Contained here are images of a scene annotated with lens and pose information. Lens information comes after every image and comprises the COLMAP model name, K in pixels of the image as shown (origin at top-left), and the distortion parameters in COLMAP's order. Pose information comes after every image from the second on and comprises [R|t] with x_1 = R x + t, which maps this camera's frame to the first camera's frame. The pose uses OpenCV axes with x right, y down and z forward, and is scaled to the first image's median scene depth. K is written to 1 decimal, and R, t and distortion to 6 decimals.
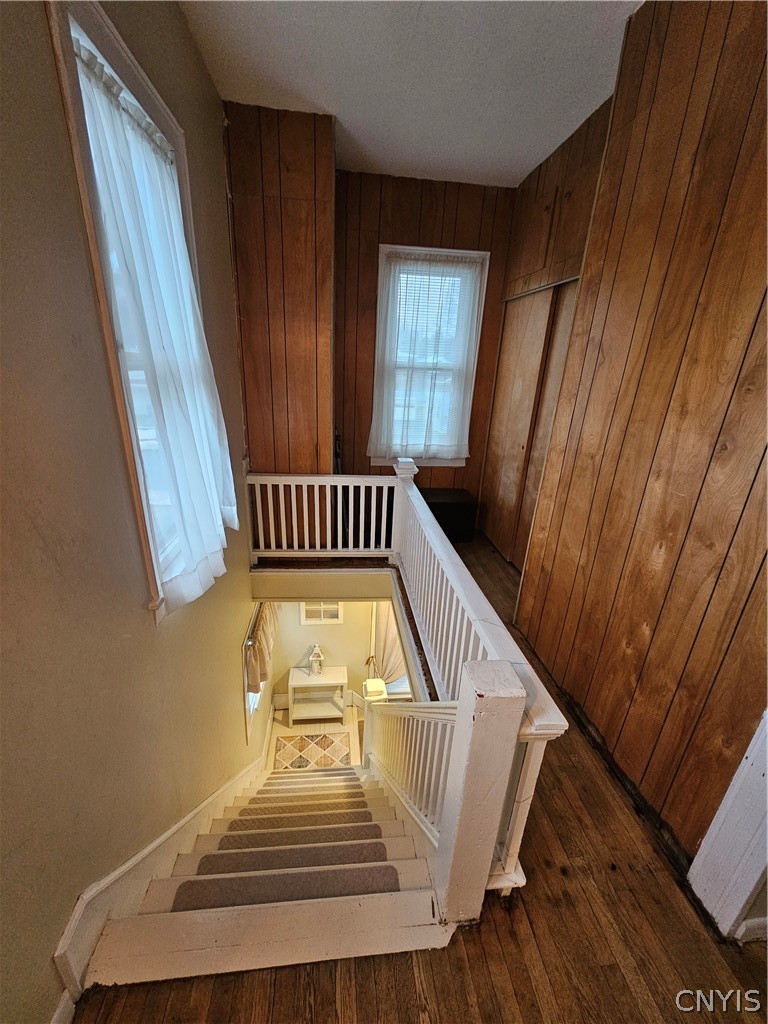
lens RADIAL K [[416.3, 0, 380.8], [0, 416.3, 515.2], [0, 0, 1]] dist [0.000122, 0.000159]
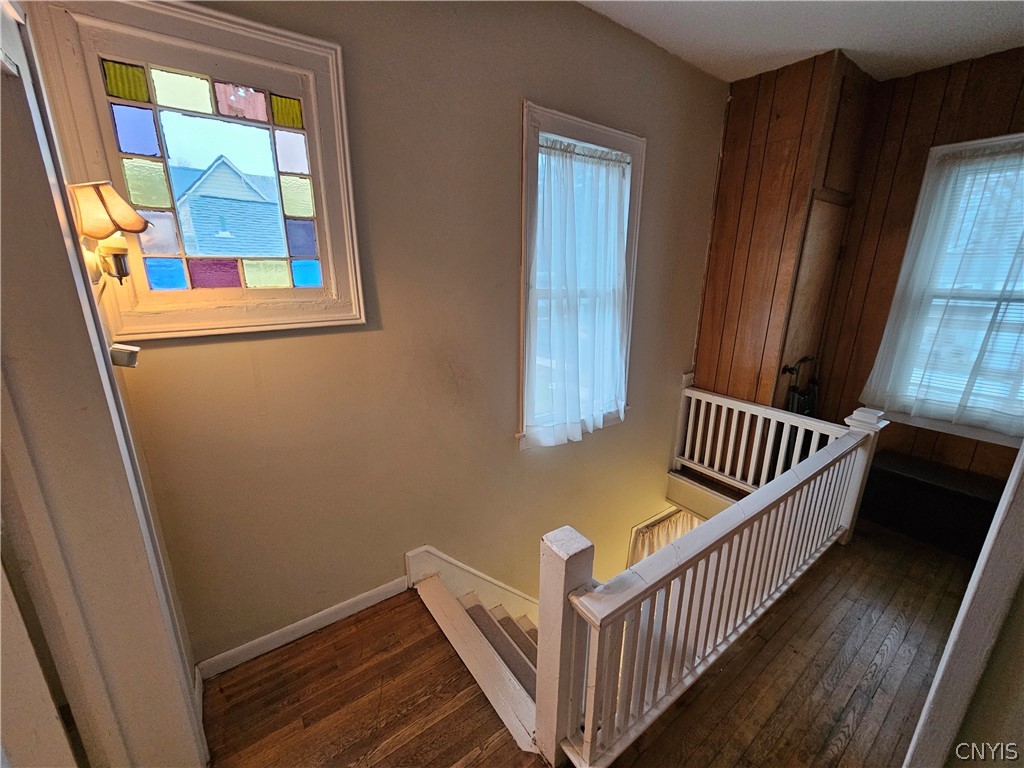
lens RADIAL K [[416.3, 0, 517.8], [0, 416.3, 383.8], [0, 0, 1]] dist [0.000122, 0.000159]
pose [[0.506735, 0.193858, -0.840023, 0.374394], [-0.290320, 0.955849, 0.045455, -0.025640], [0.811747, 0.220842, 0.540643, 0.027144]]
